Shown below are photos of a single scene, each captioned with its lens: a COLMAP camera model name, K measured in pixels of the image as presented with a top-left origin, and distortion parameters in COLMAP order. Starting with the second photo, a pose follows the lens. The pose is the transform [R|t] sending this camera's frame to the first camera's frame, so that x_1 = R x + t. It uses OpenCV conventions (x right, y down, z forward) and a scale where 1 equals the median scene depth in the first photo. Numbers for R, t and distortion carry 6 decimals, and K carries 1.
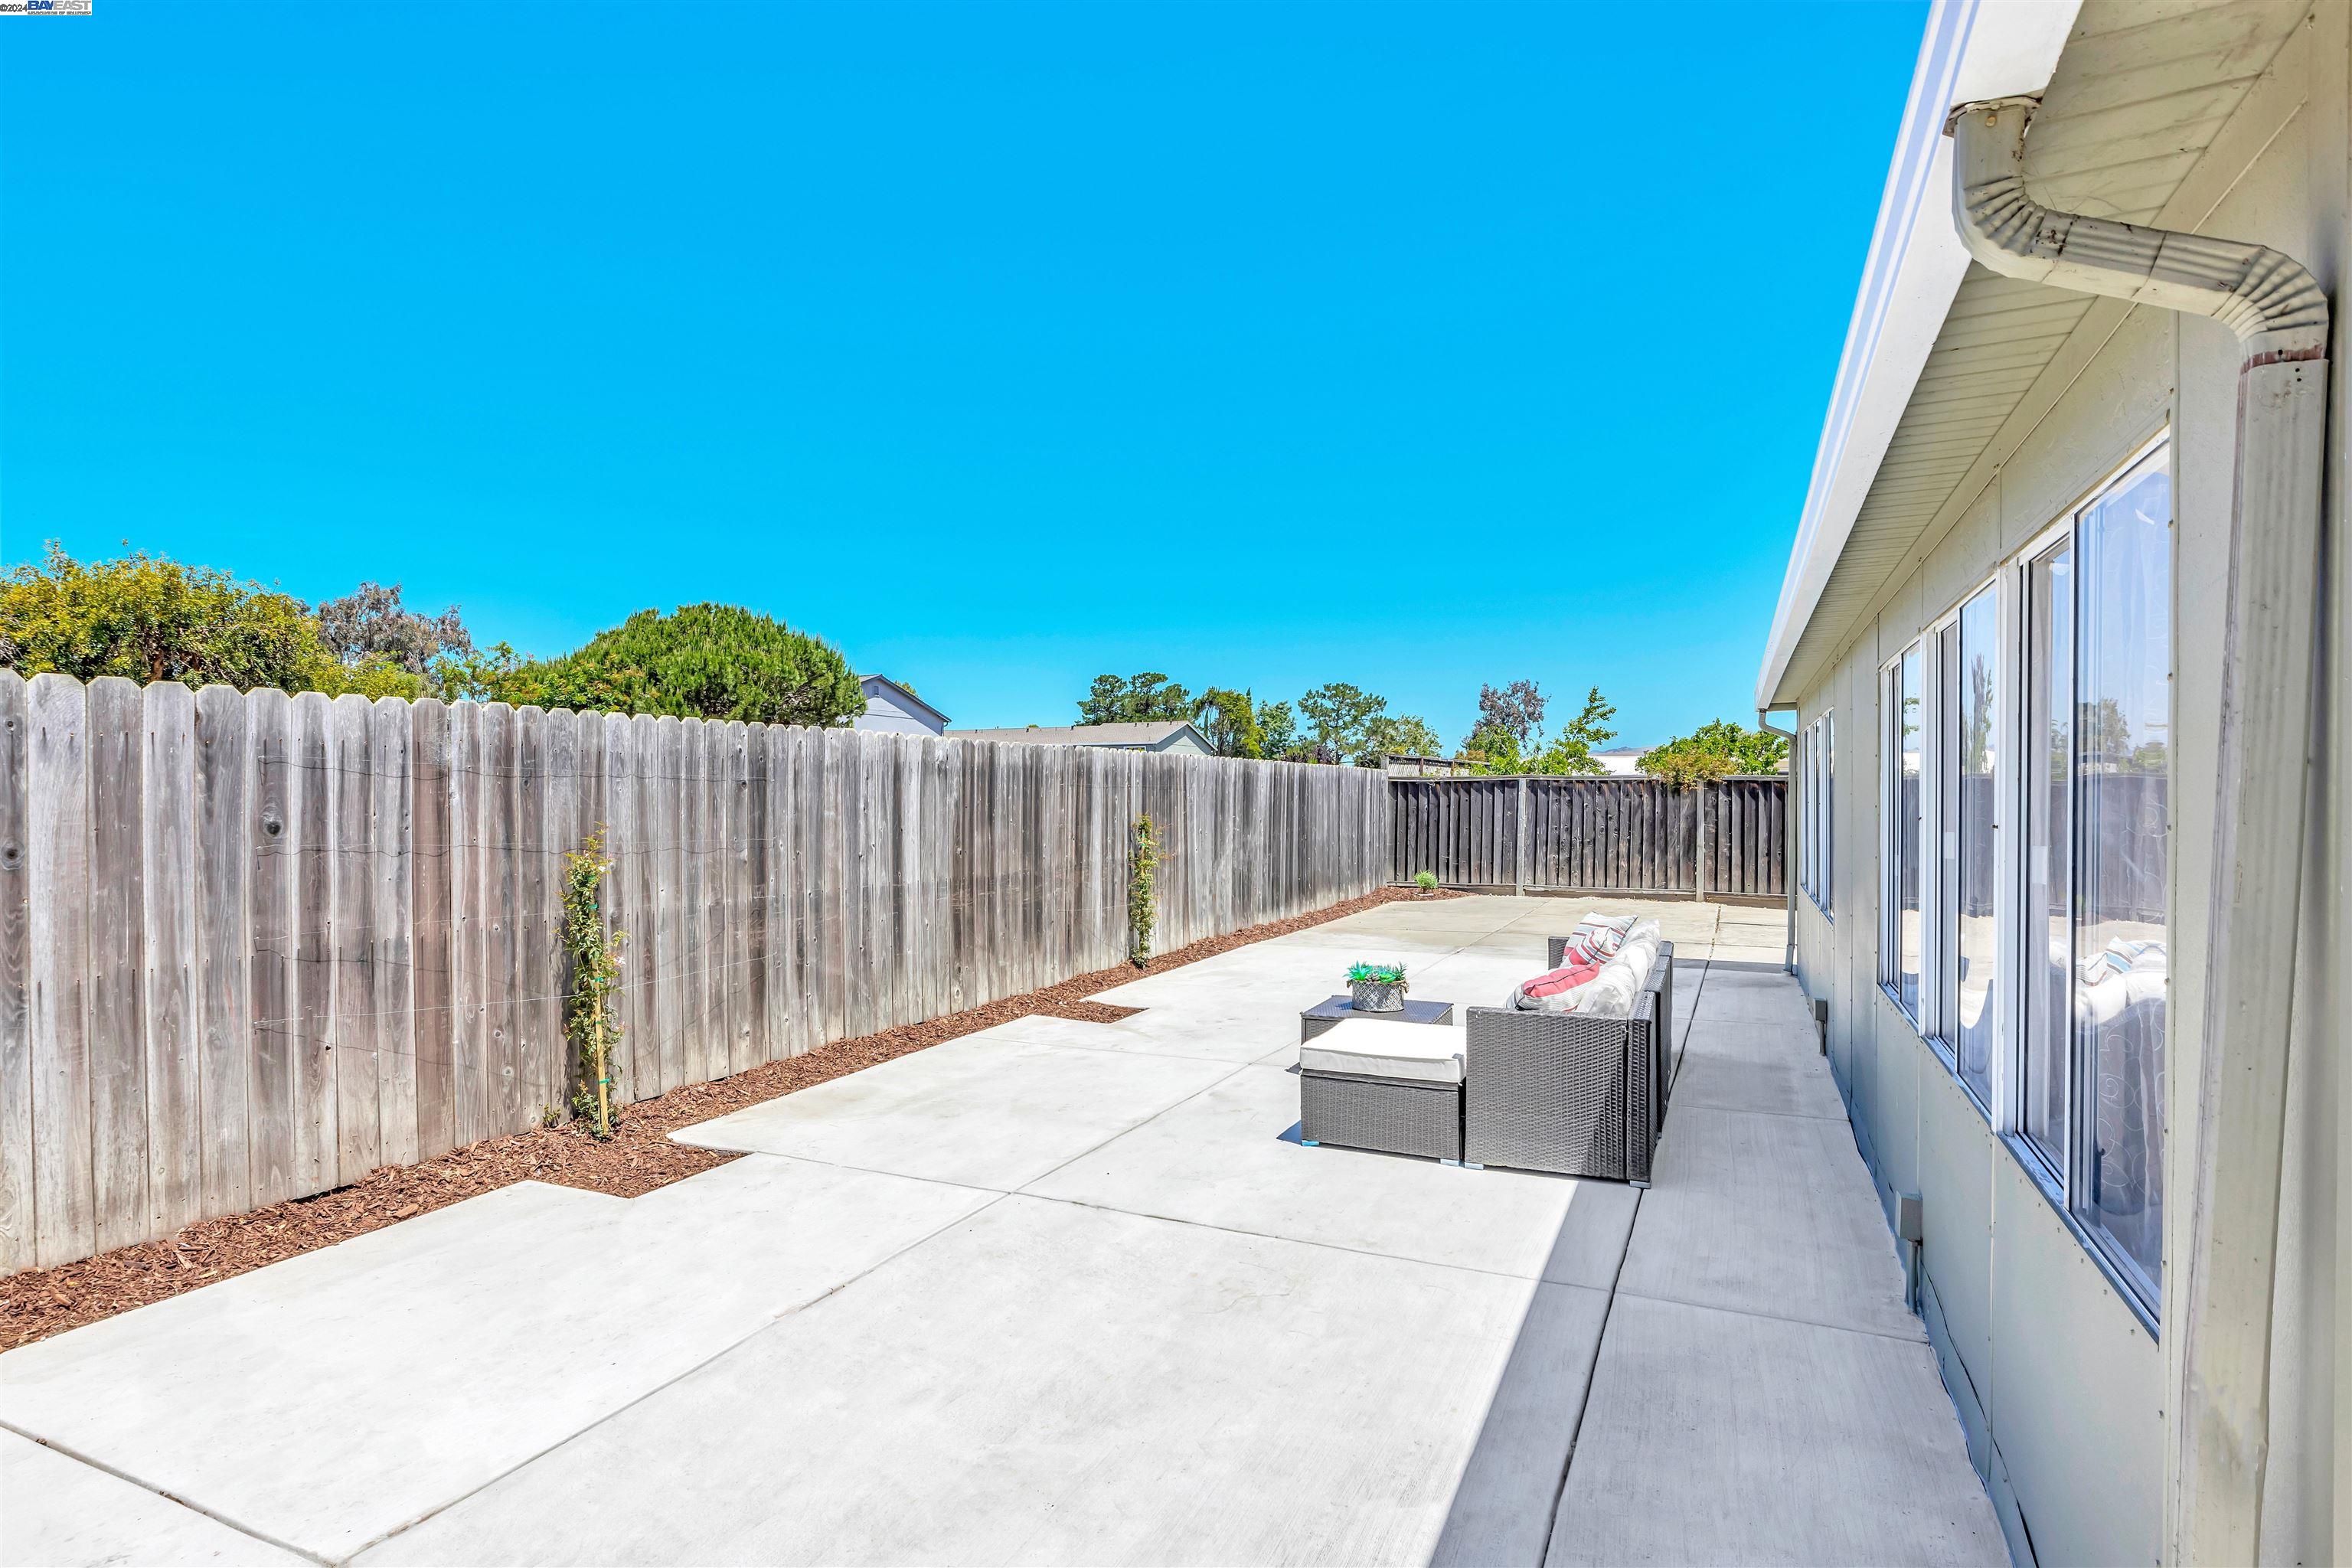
lens RADIAL K [[1165.8, 0, 1176.0], [0, 1165.8, 784.0], [0, 0, 1]] dist [-0.003114, 0.000169]
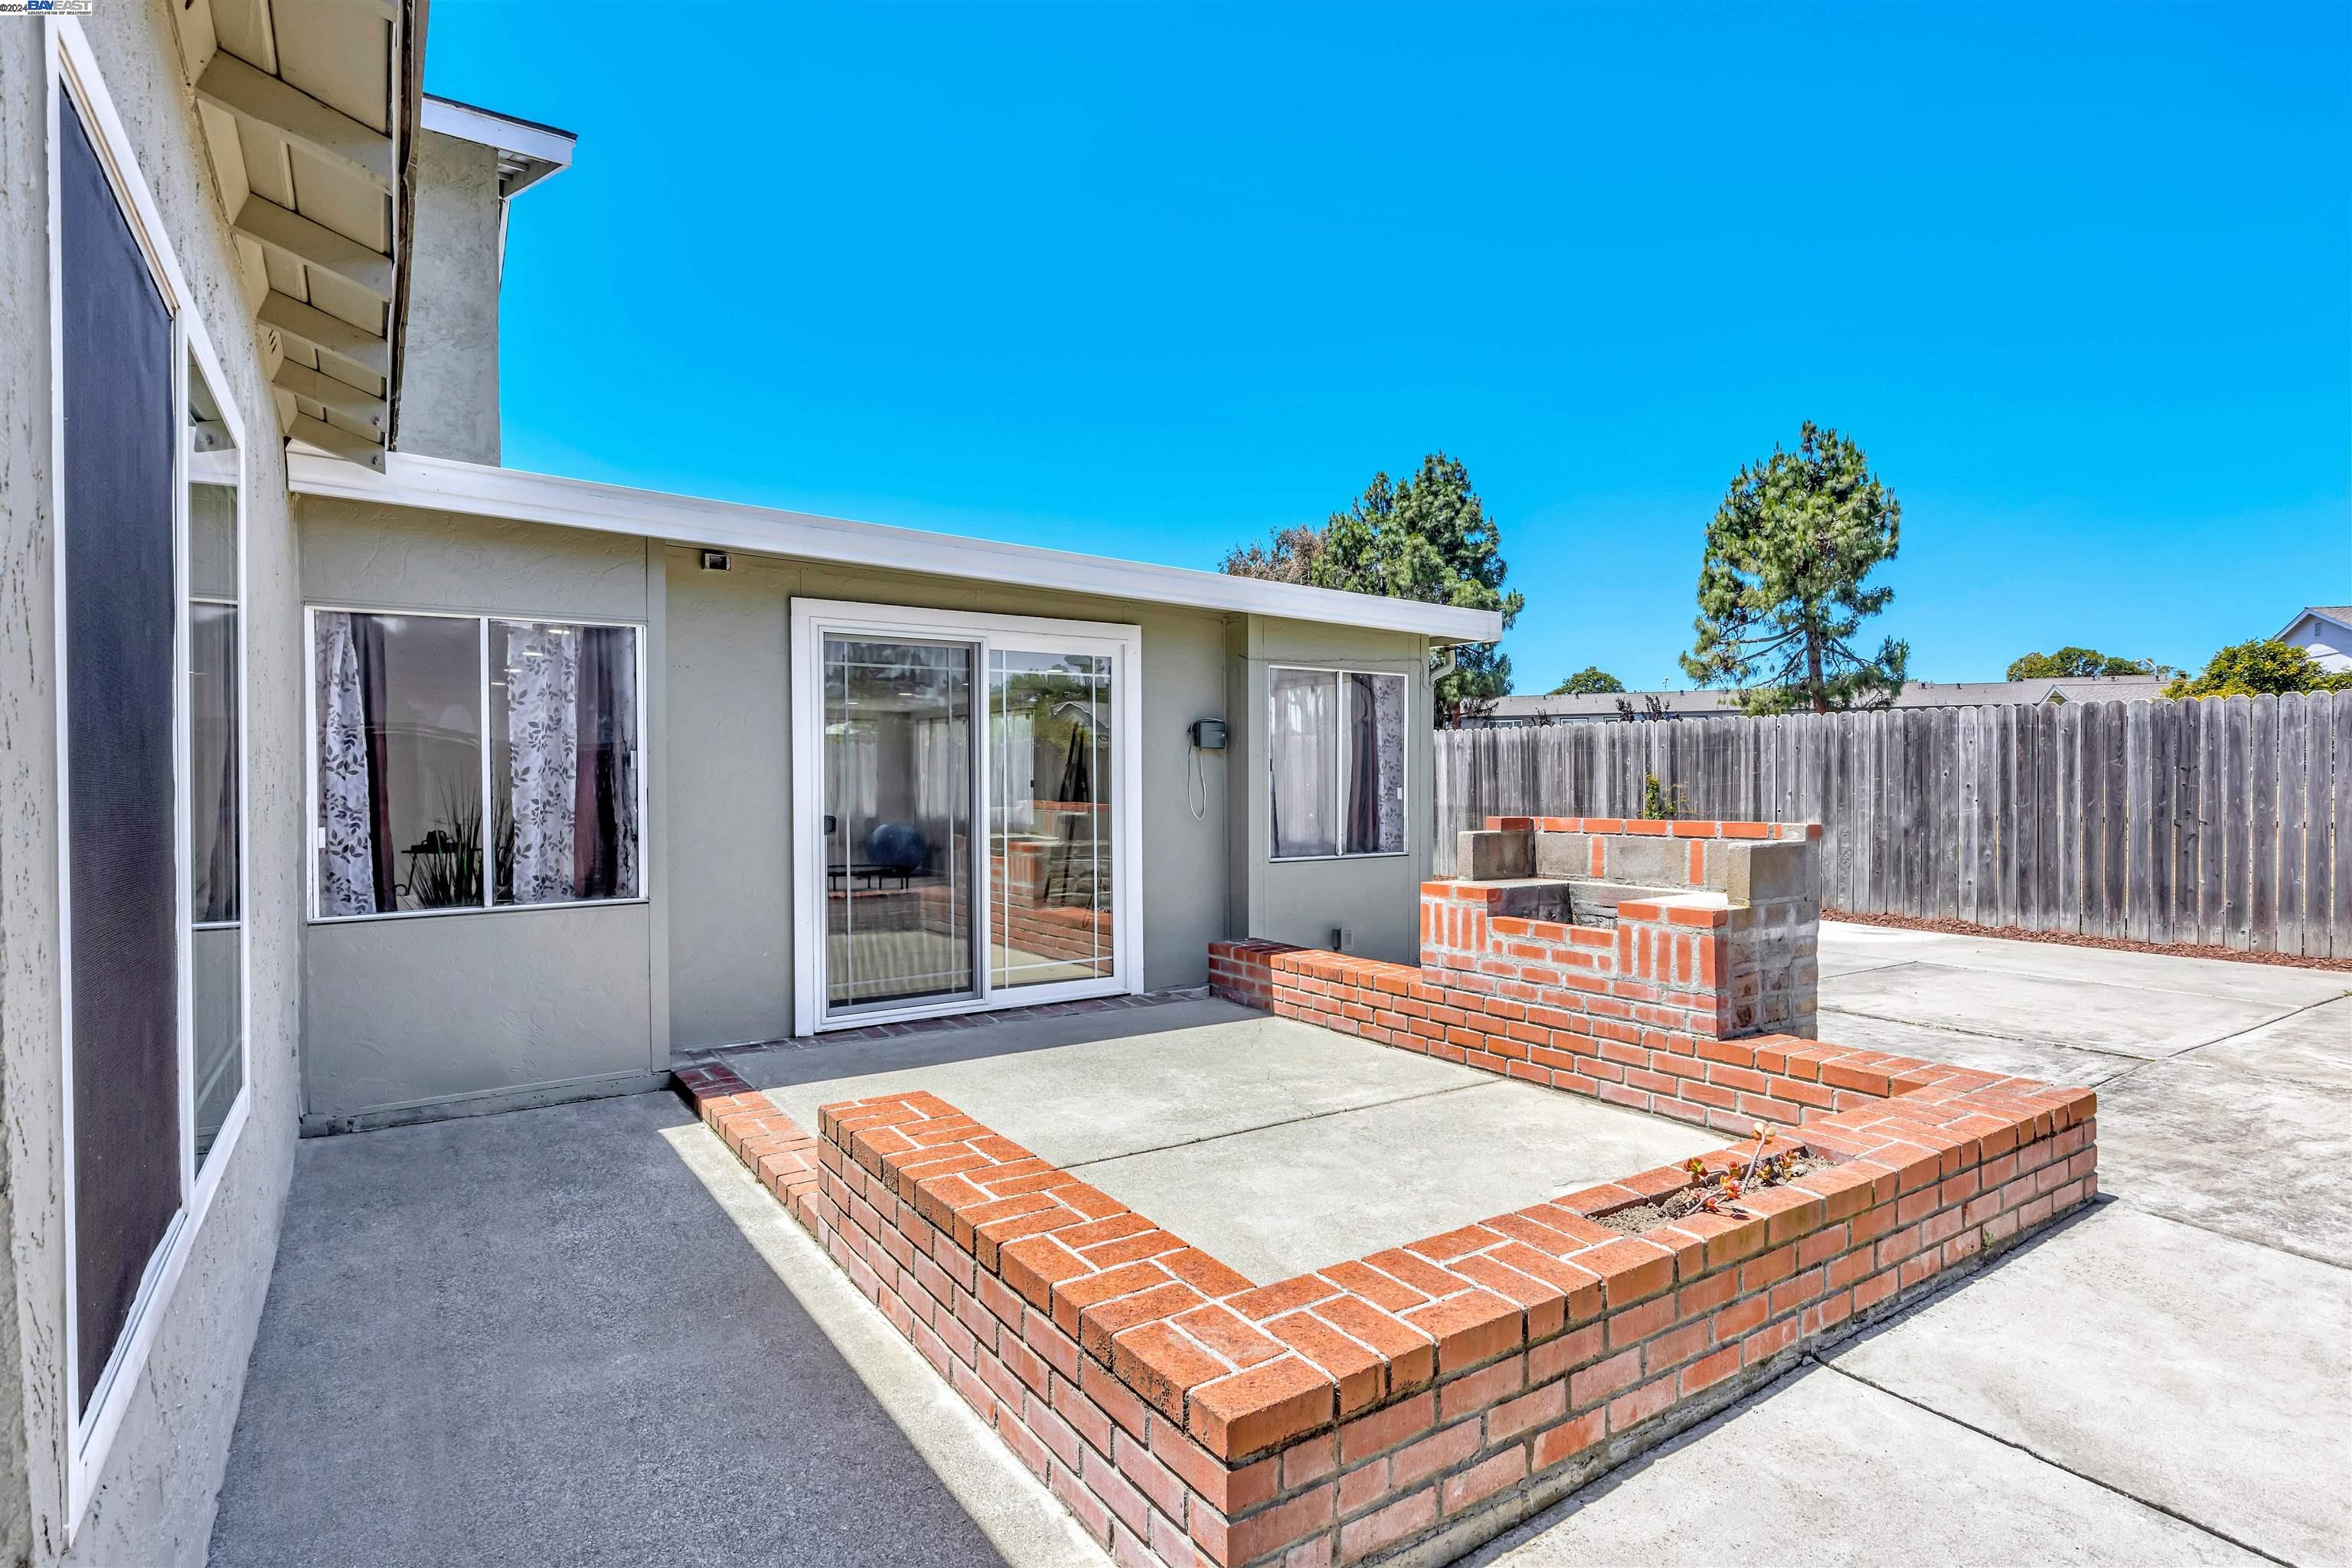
lens RADIAL K [[1165.8, 0, 1176.0], [0, 1165.8, 784.0], [0, 0, 1]] dist [-0.003114, 0.000169]
pose [[-0.507134, 0.002751, -0.861863, 1.475621], [0.008879, 0.999959, -0.002033, 0.041125], [0.861822, -0.008683, -0.507137, 1.370665]]
